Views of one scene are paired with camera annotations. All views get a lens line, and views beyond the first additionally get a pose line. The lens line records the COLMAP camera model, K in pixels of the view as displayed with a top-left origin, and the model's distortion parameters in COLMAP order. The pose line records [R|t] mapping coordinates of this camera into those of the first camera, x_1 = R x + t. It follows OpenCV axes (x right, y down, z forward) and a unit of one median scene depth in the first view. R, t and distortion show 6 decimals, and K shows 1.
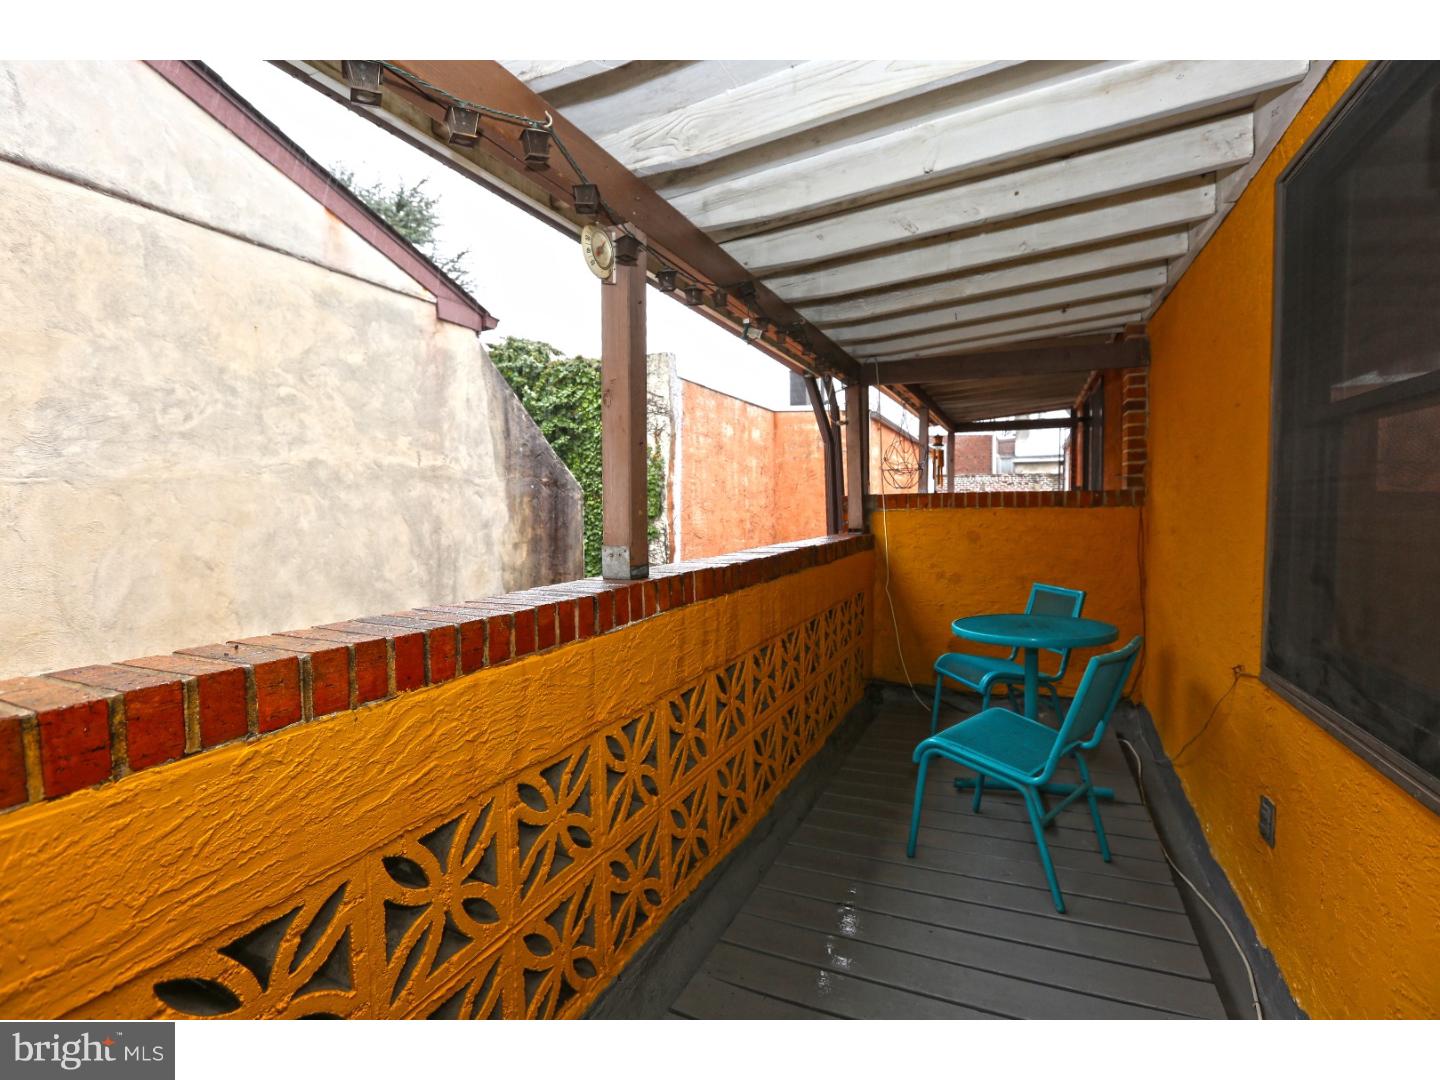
lens RADIAL K [[669.3, 0, 726.9], [0, 669.3, 538.7], [0, 0, 1]] dist [-0.055936, 0.019403]
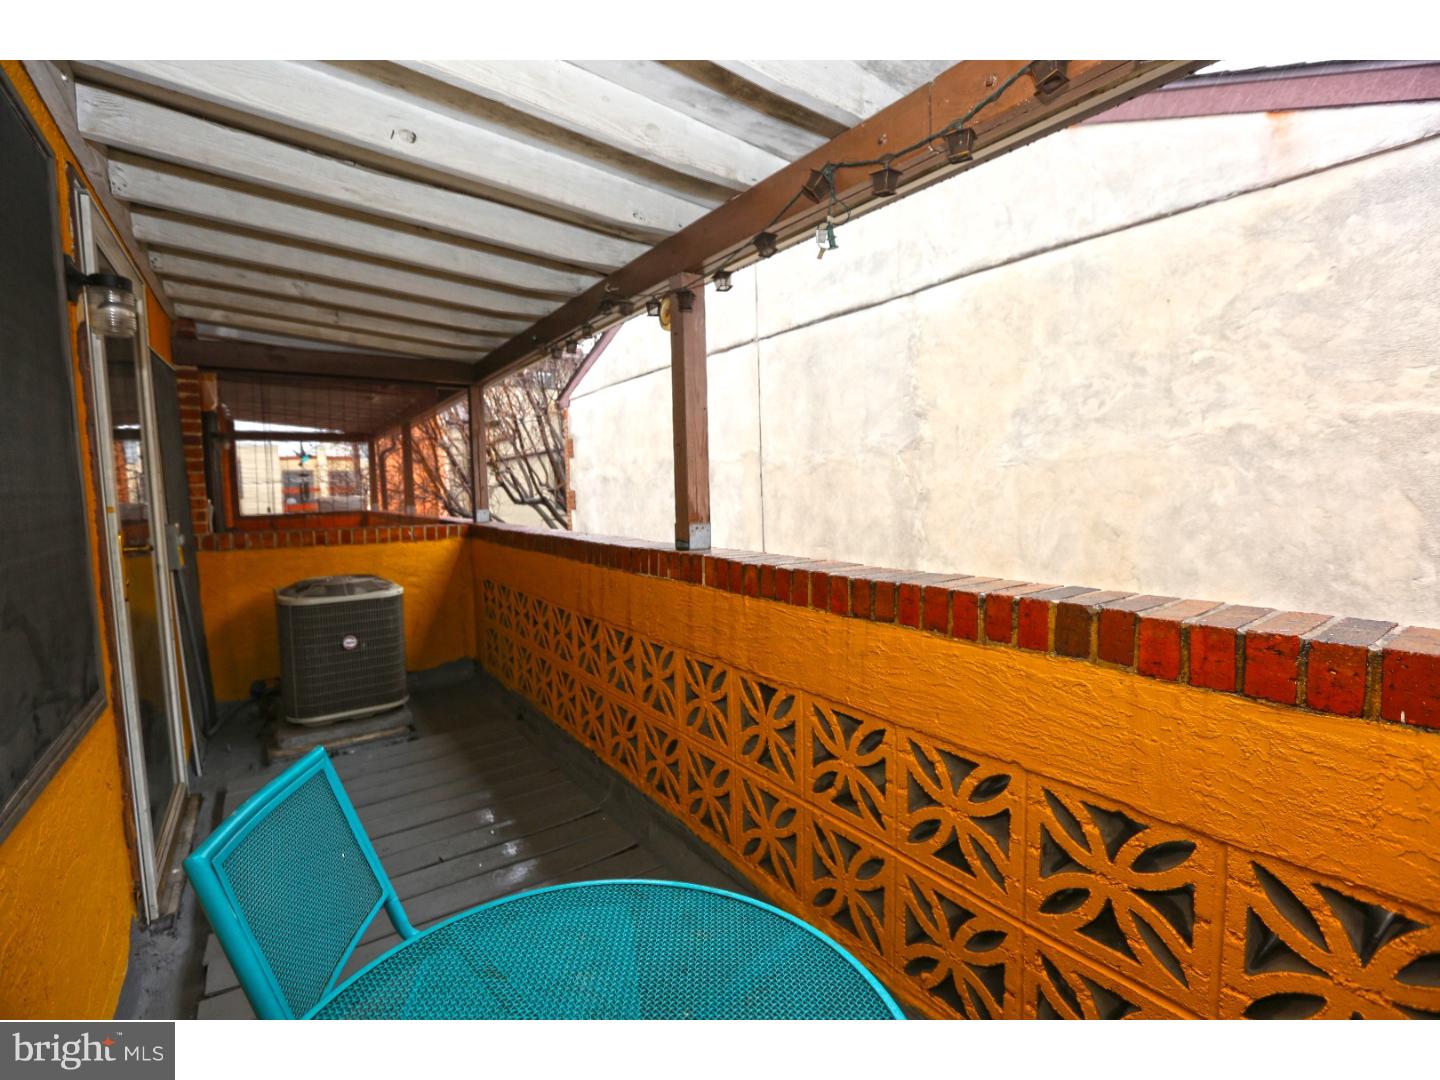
lens RADIAL K [[669.3, 0, 726.9], [0, 669.3, 538.7], [0, 0, 1]] dist [-0.055936, 0.019403]
pose [[-0.517725, 0.088738, -0.850933, 0.494147], [-0.016982, 0.993345, 0.113922, -0.060788], [0.855378, 0.073431, -0.512772, 0.923897]]
